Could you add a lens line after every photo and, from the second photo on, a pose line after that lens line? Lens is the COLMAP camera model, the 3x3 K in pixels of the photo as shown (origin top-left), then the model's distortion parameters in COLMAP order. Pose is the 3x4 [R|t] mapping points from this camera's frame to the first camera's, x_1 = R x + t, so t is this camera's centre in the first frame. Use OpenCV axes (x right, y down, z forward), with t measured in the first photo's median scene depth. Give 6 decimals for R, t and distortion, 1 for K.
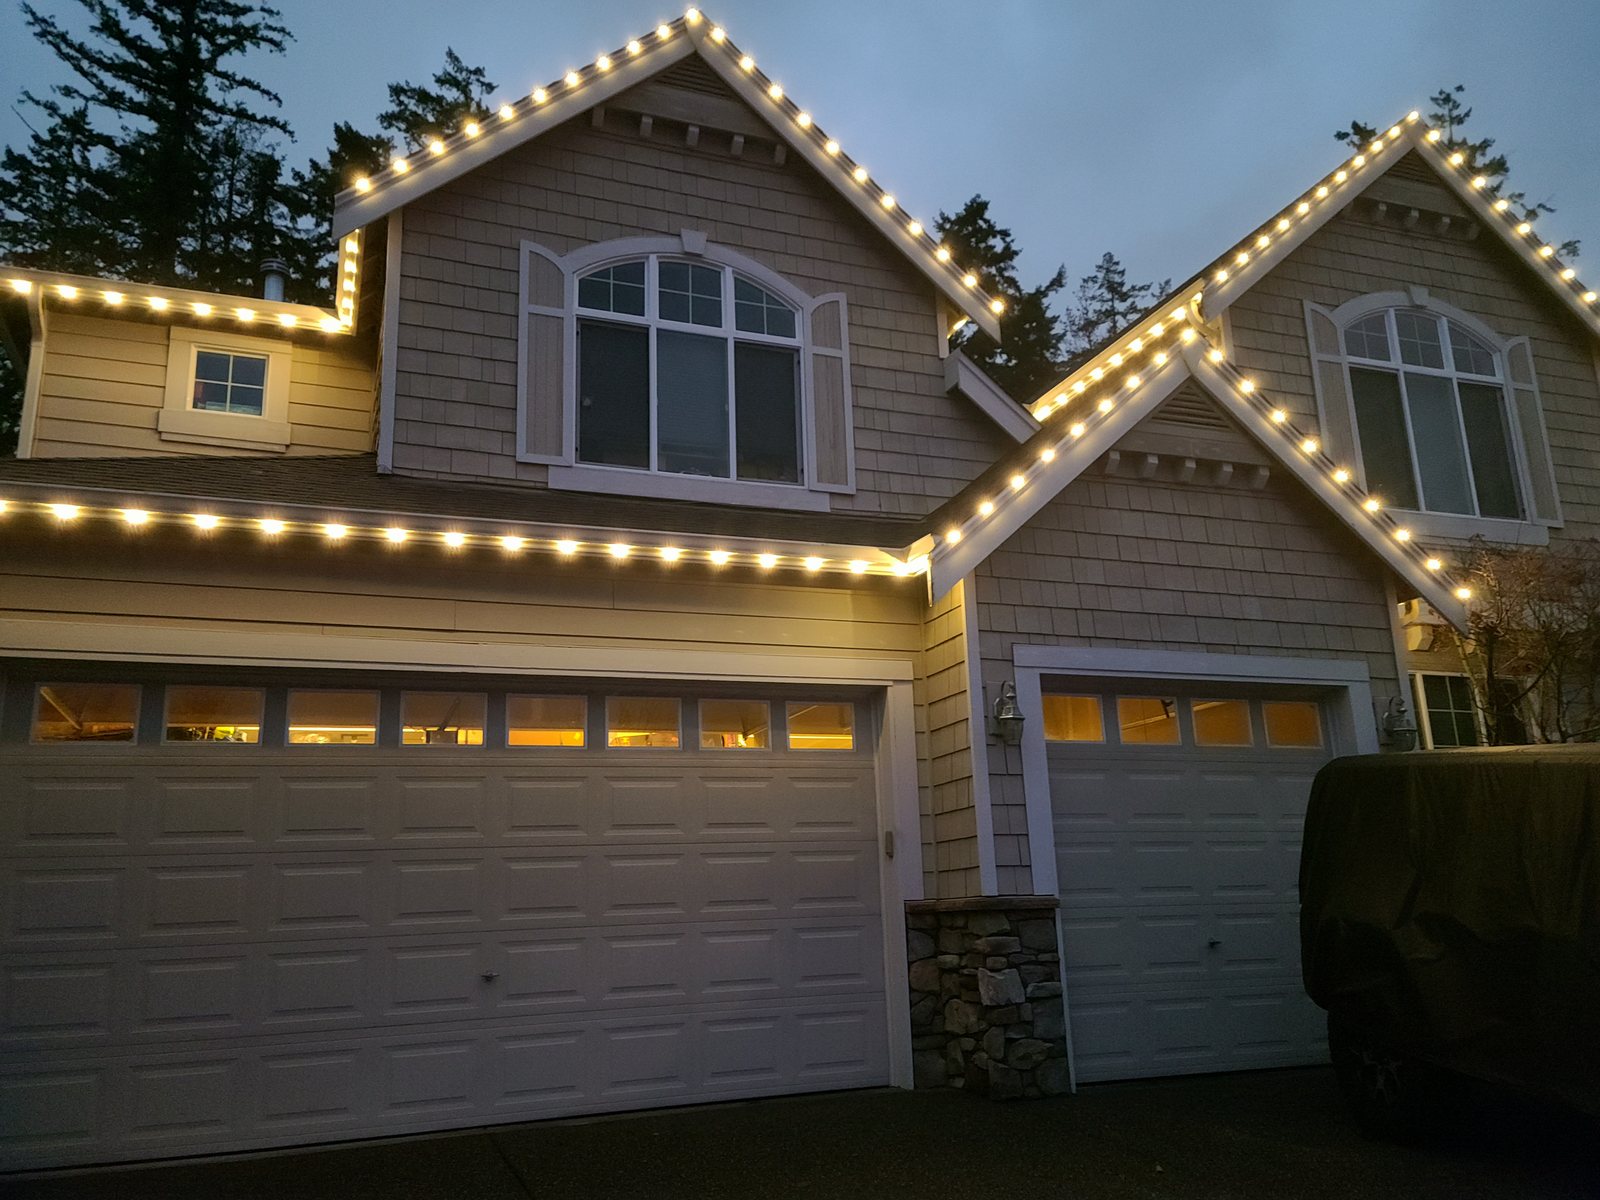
lens RADIAL K [[1245.2, 0, 800.0], [0, 1245.2, 600.0], [0, 0, 1]] dist [0.094688, -0.063211]
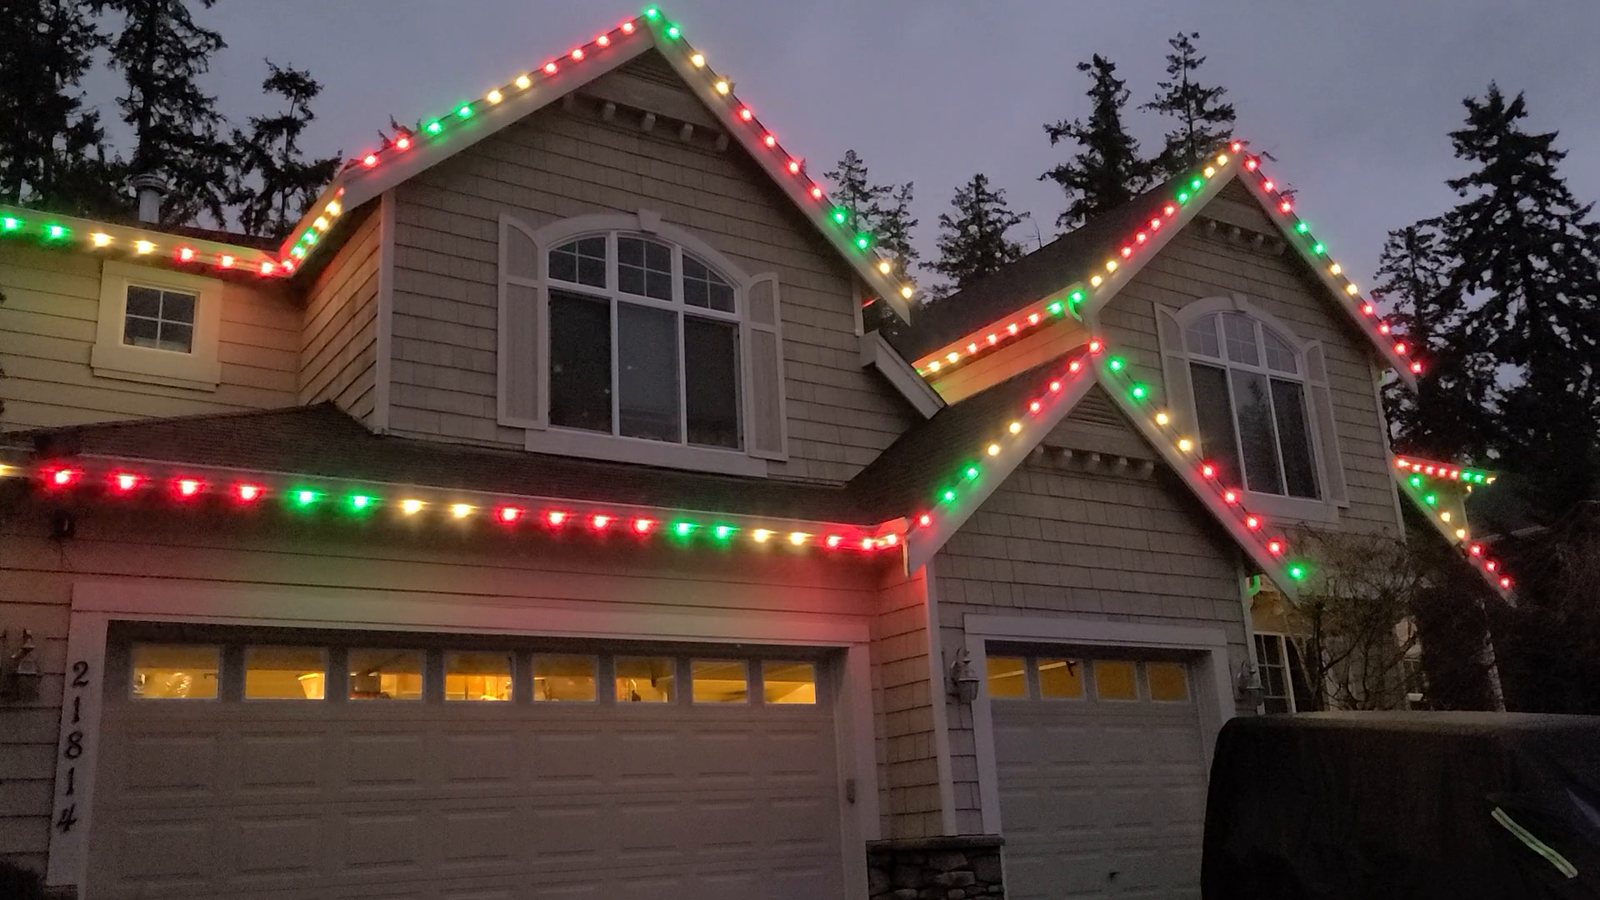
lens RADIAL K [[1350.0, 0, 800.0], [0, 1350.0, 450.0], [0, 0, 1]] dist [0.064316, -0.004511]
pose [[0.978653, 0.045025, 0.200529, -0.184138], [-0.036277, 0.998232, -0.047091, -0.040165], [-0.202295, 0.038811, 0.978555, -0.153427]]
